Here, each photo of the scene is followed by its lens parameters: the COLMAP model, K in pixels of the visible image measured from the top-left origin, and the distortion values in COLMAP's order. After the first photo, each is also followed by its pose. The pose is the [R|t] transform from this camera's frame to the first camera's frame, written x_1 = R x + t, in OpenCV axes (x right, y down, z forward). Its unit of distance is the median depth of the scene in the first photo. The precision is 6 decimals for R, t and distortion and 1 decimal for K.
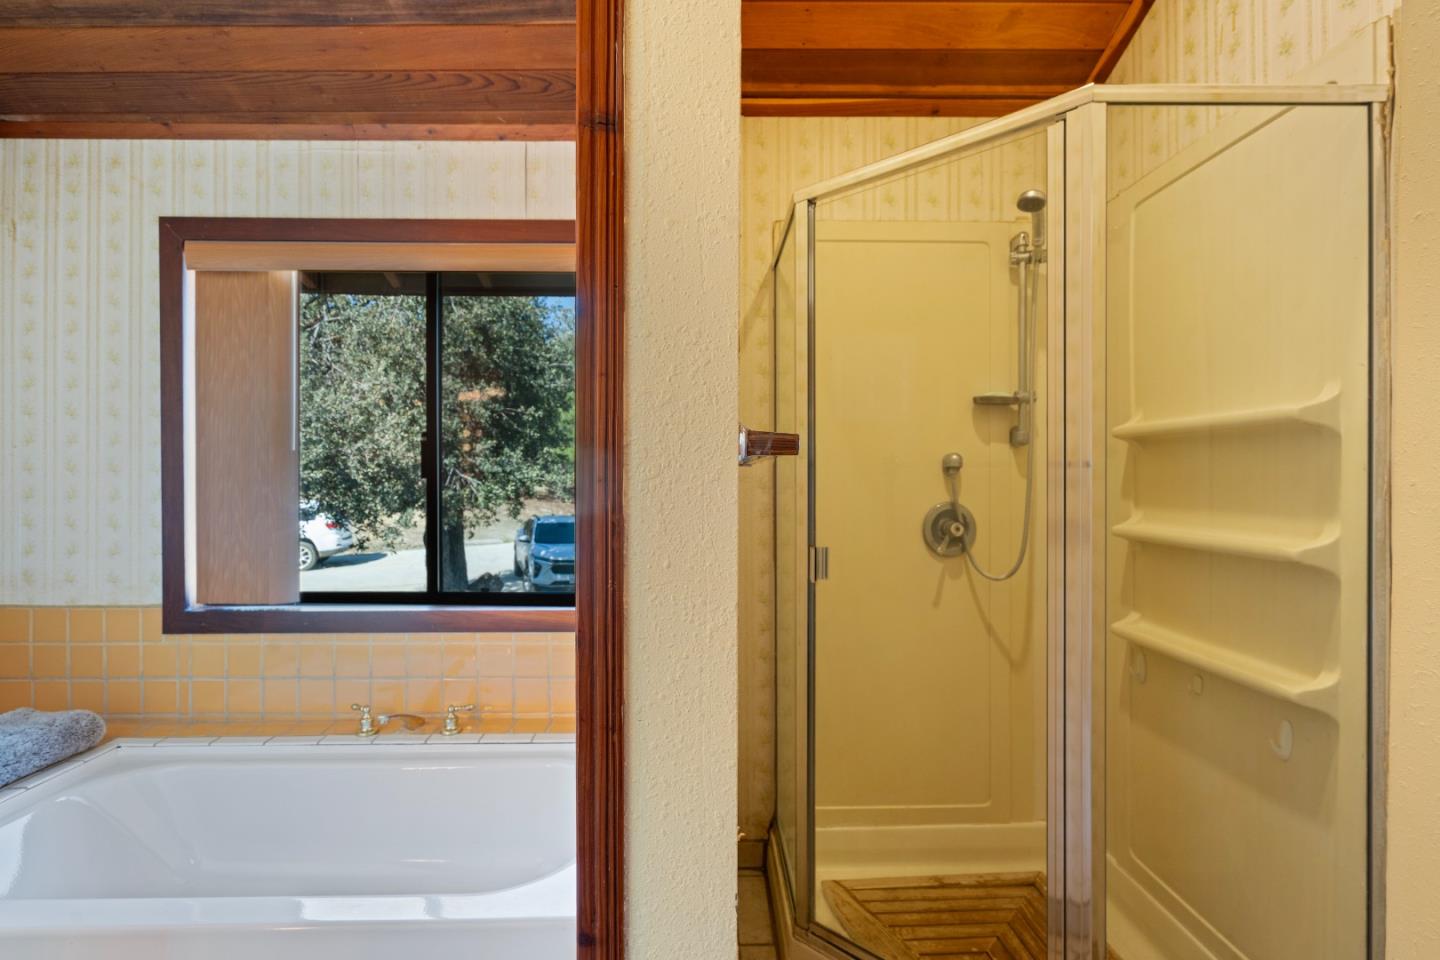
lens RADIAL K [[655.5, 0, 720.4], [0, 655.5, 474.1], [0, 0, 1]] dist [0.000372, -0.000289]
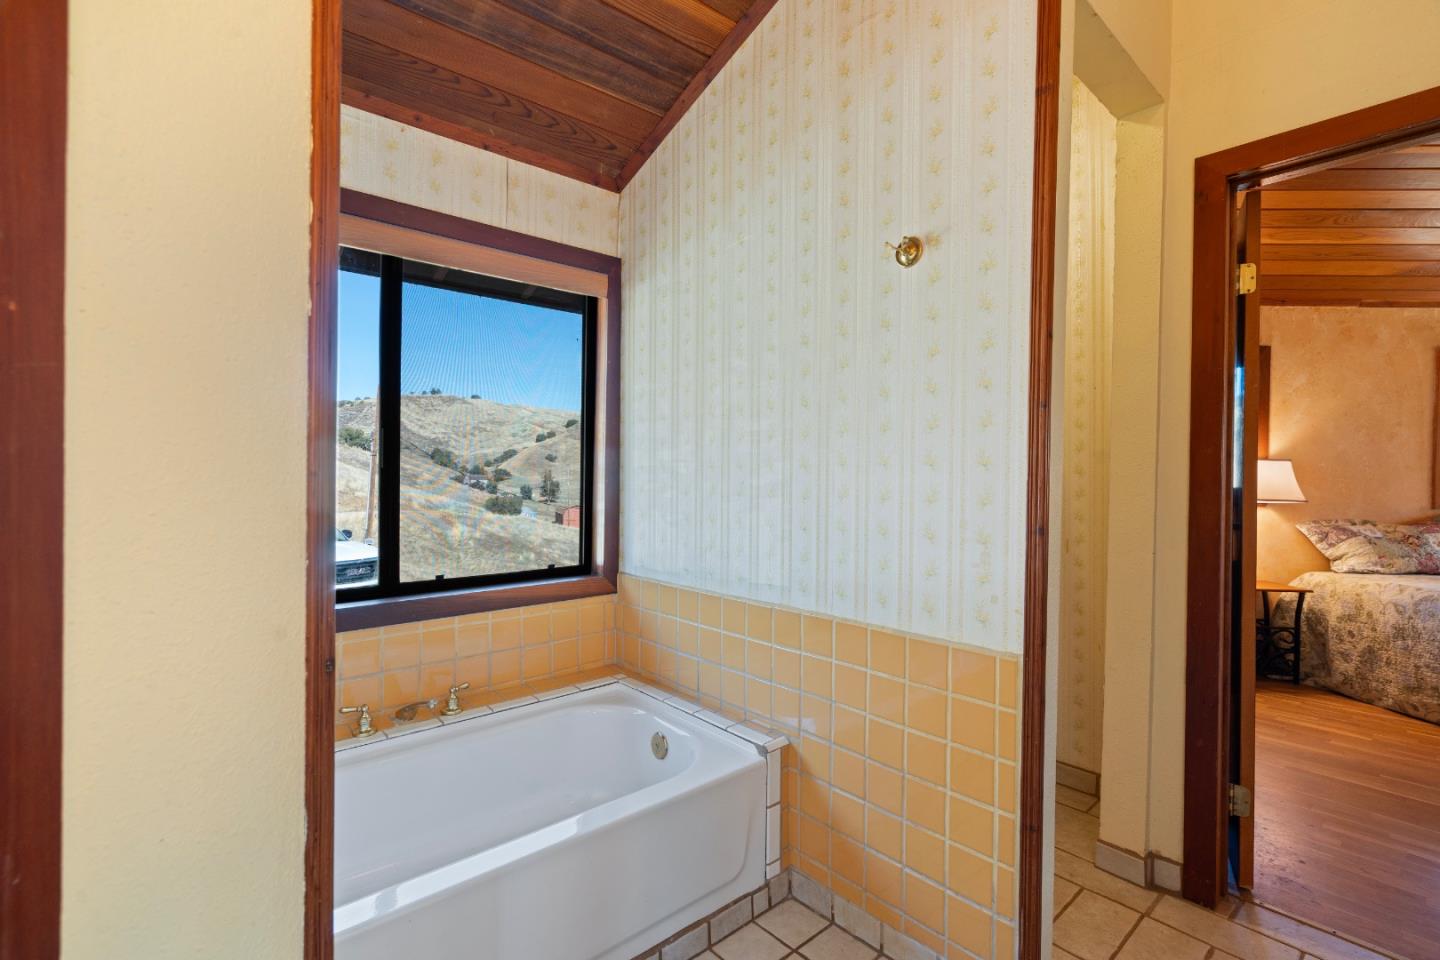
lens RADIAL K [[655.5, 0, 711.4], [0, 655.5, 479.8], [0, 0, 1]] dist [0.000372, -0.000289]
pose [[0.770008, -0.001204, 0.638033, -0.769217], [-0.011510, 0.999809, 0.015777, 0.002906], [-0.637931, -0.019492, 0.769847, -0.059556]]
